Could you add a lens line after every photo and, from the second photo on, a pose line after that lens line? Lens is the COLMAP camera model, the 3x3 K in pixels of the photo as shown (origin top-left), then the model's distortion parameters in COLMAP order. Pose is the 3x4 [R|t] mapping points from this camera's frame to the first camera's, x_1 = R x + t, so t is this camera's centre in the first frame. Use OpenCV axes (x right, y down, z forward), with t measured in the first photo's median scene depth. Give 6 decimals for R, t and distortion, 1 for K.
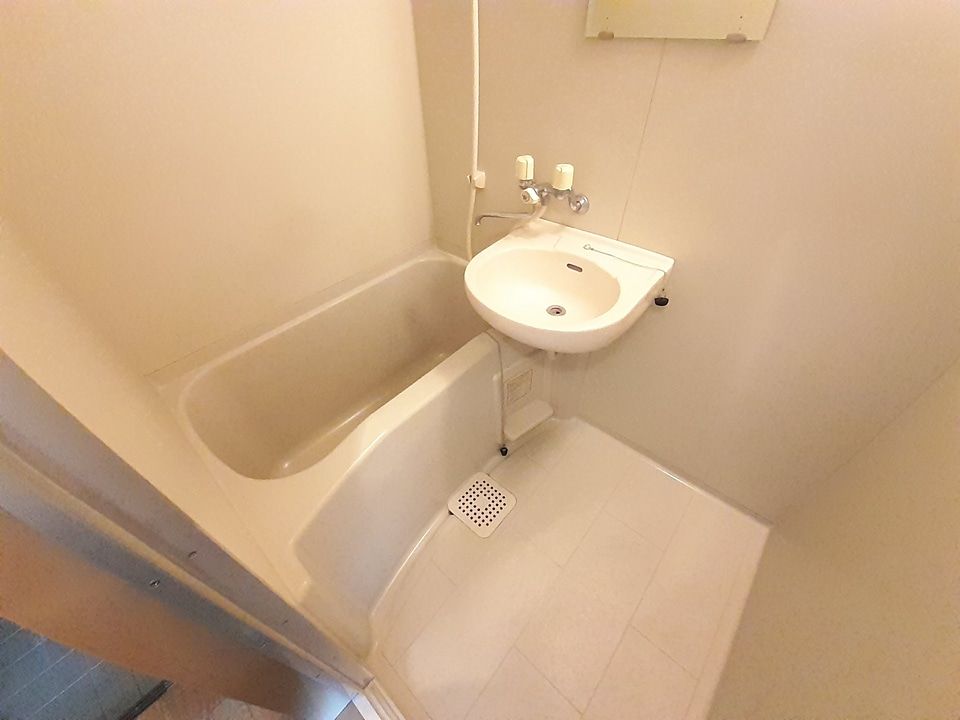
lens RADIAL K [[381.8, 0, 480.0], [0, 381.8, 360.0], [0, 0, 1]] dist [0.000910, -0.000055]
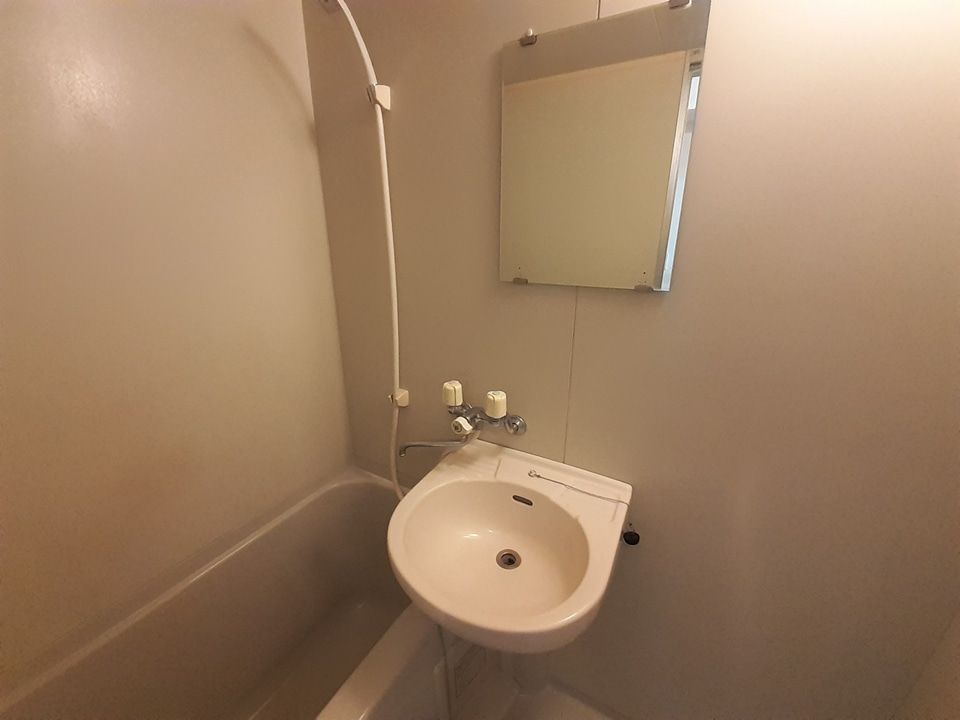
lens RADIAL K [[381.8, 0, 480.0], [0, 381.8, 360.0], [0, 0, 1]] dist [0.000910, -0.000055]
pose [[0.979556, -0.044457, 0.196200, 0.006364], [0.121349, 0.908444, -0.400004, -0.198378], [-0.160453, 0.415635, 0.895267, 0.139295]]
